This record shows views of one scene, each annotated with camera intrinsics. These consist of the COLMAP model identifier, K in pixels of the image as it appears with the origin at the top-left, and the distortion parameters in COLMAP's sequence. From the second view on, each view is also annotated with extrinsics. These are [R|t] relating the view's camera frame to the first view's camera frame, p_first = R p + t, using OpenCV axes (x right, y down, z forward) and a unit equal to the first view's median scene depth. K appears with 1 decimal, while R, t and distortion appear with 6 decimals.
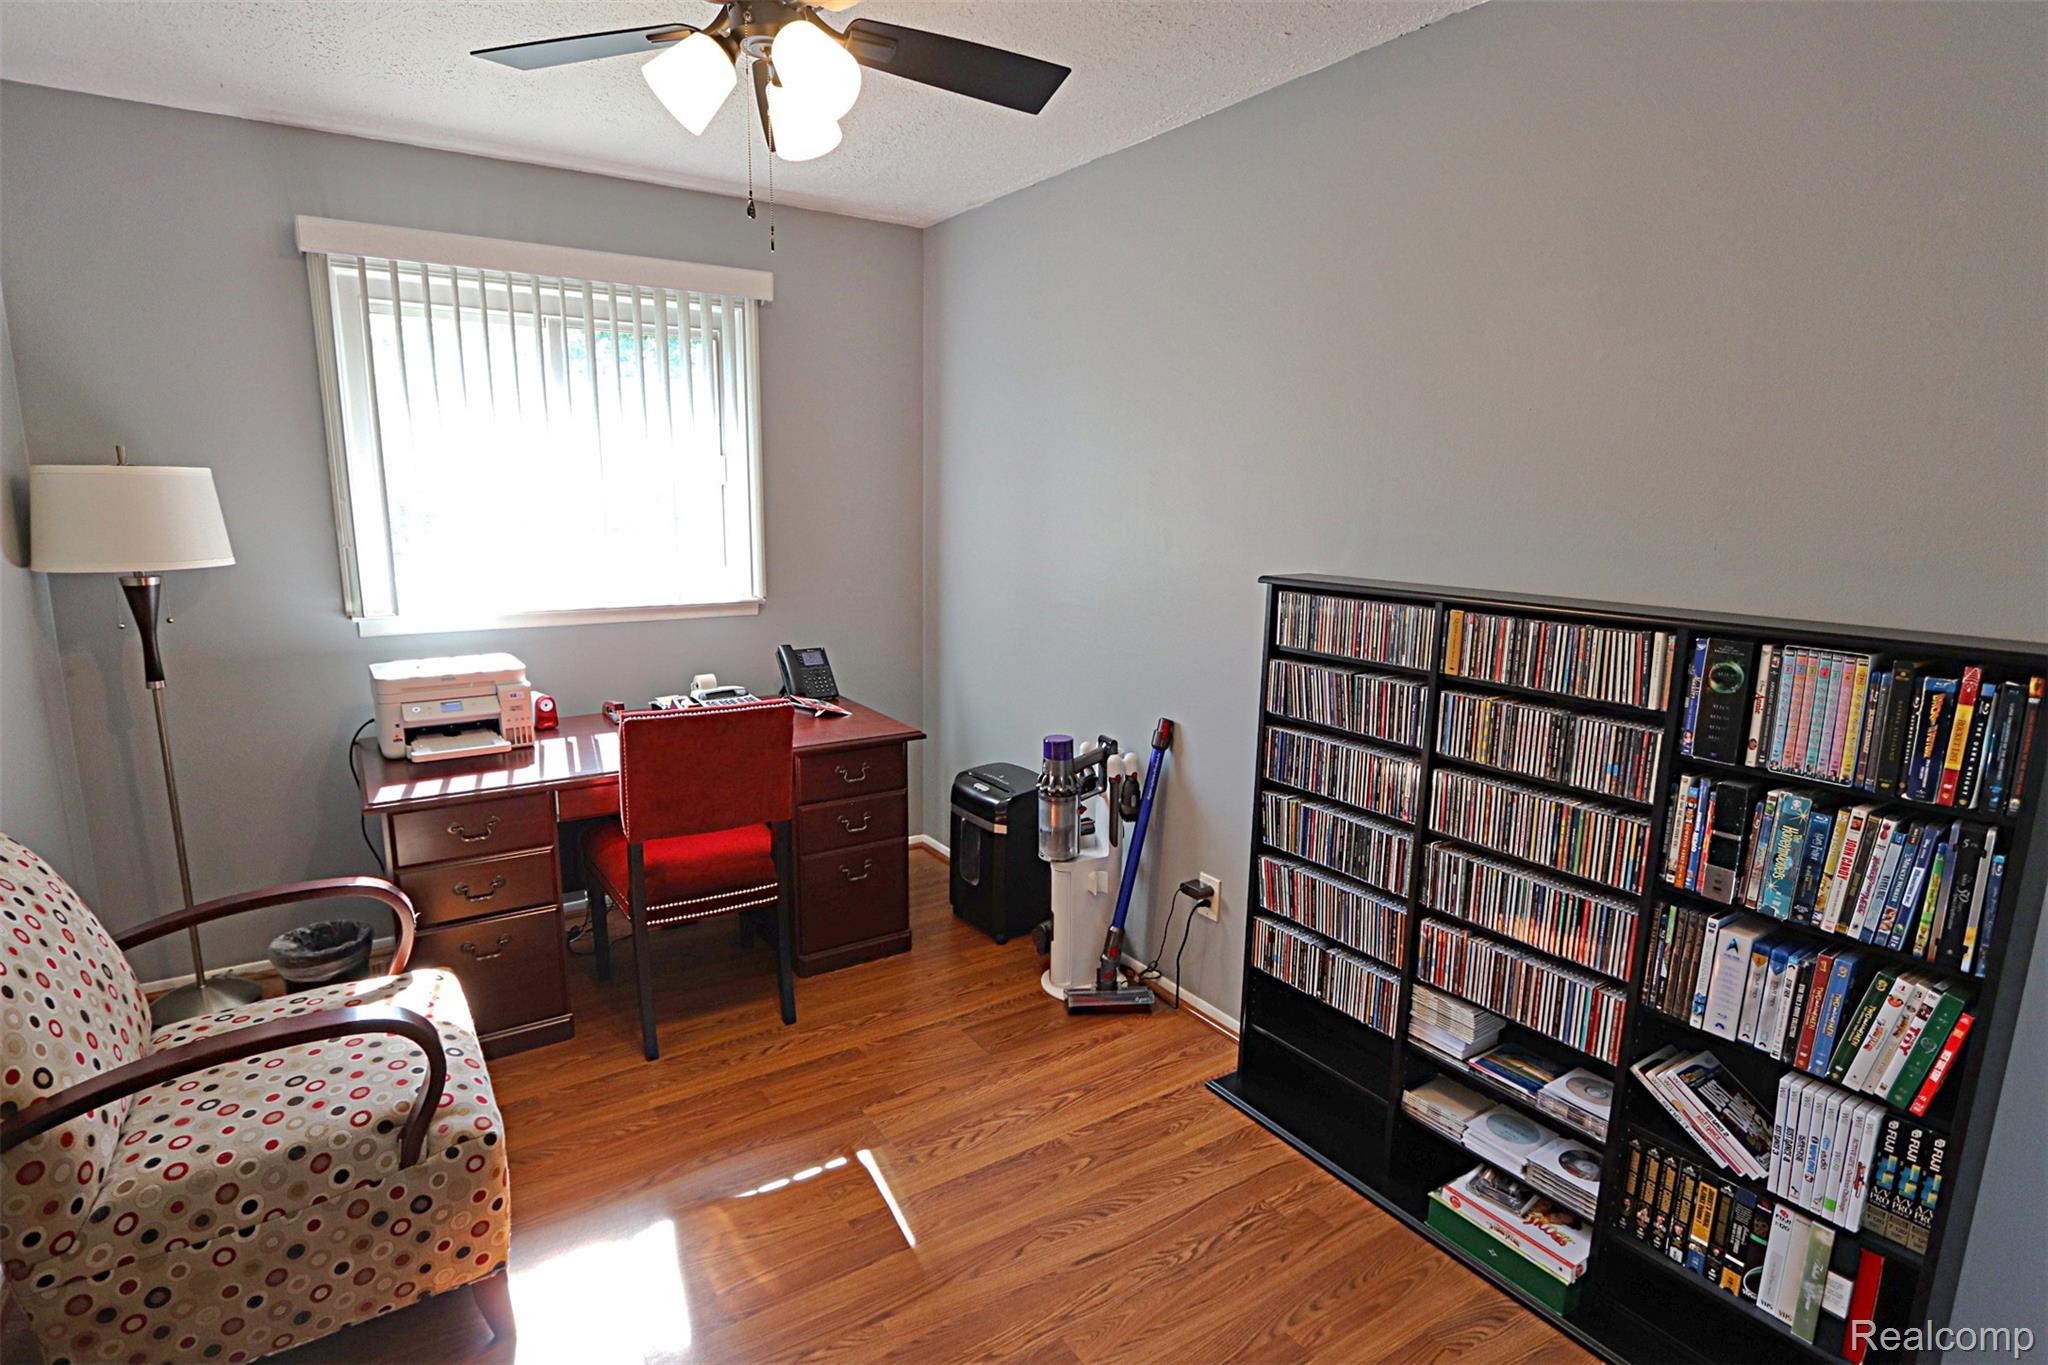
lens RADIAL K [[1045.4, 0, 1018.7], [0, 1045.4, 694.6], [0, 0, 1]] dist [-0.002537, 0.000092]
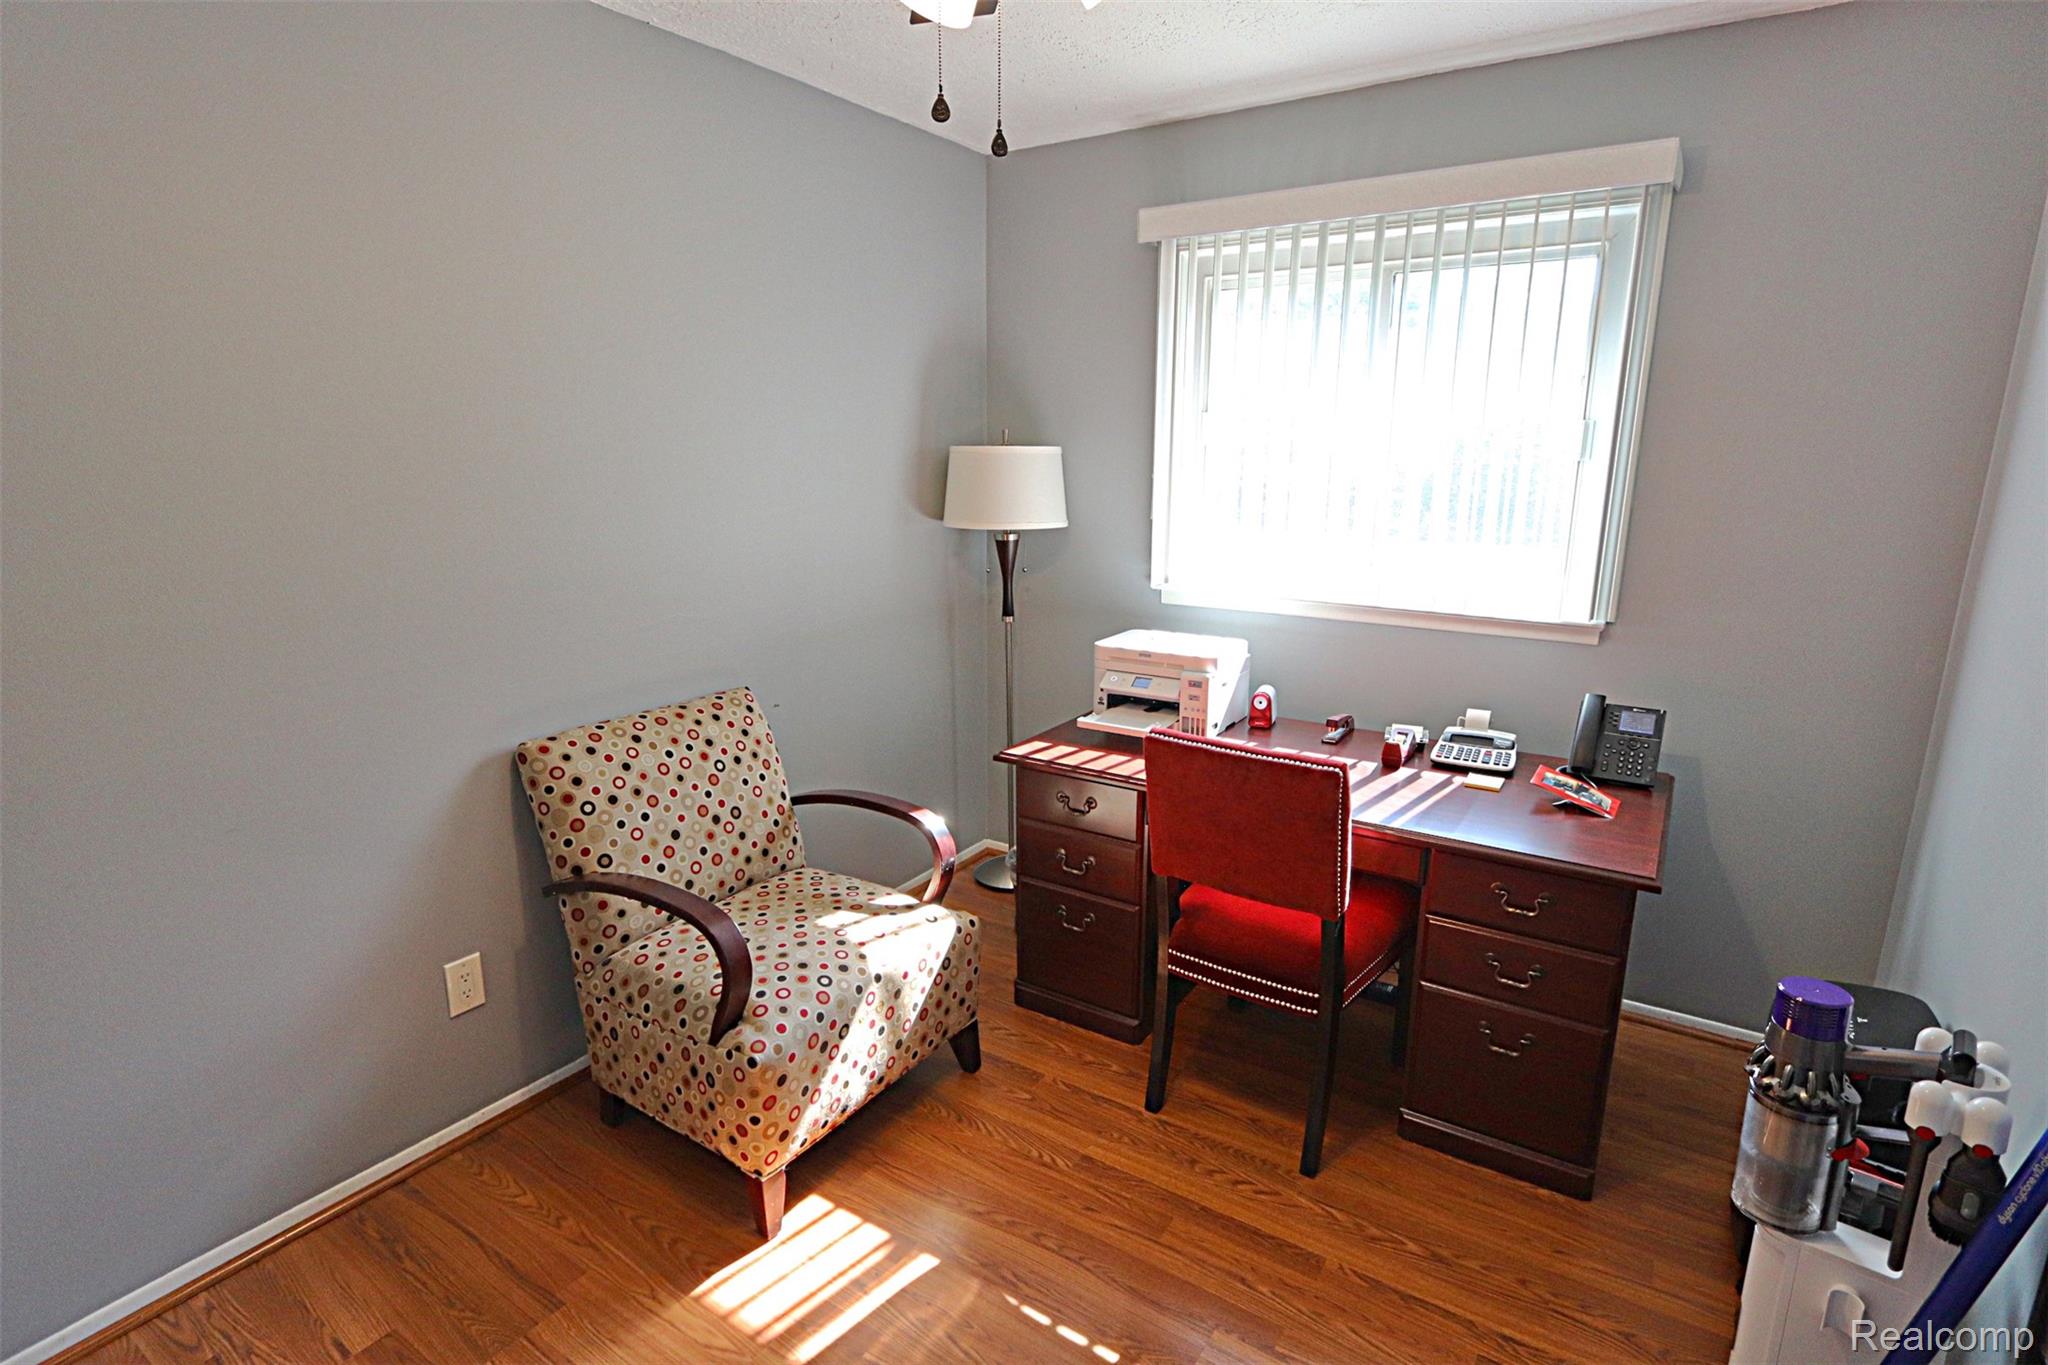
lens RADIAL K [[1045.4, 0, 1018.7], [0, 1045.4, 694.6], [0, 0, 1]] dist [-0.002537, 0.000092]
pose [[0.377512, 0.208273, -0.902279, 0.351944], [-0.175348, 0.972828, 0.151193, -0.116757], [0.909251, 0.101136, 0.403775, 0.516377]]
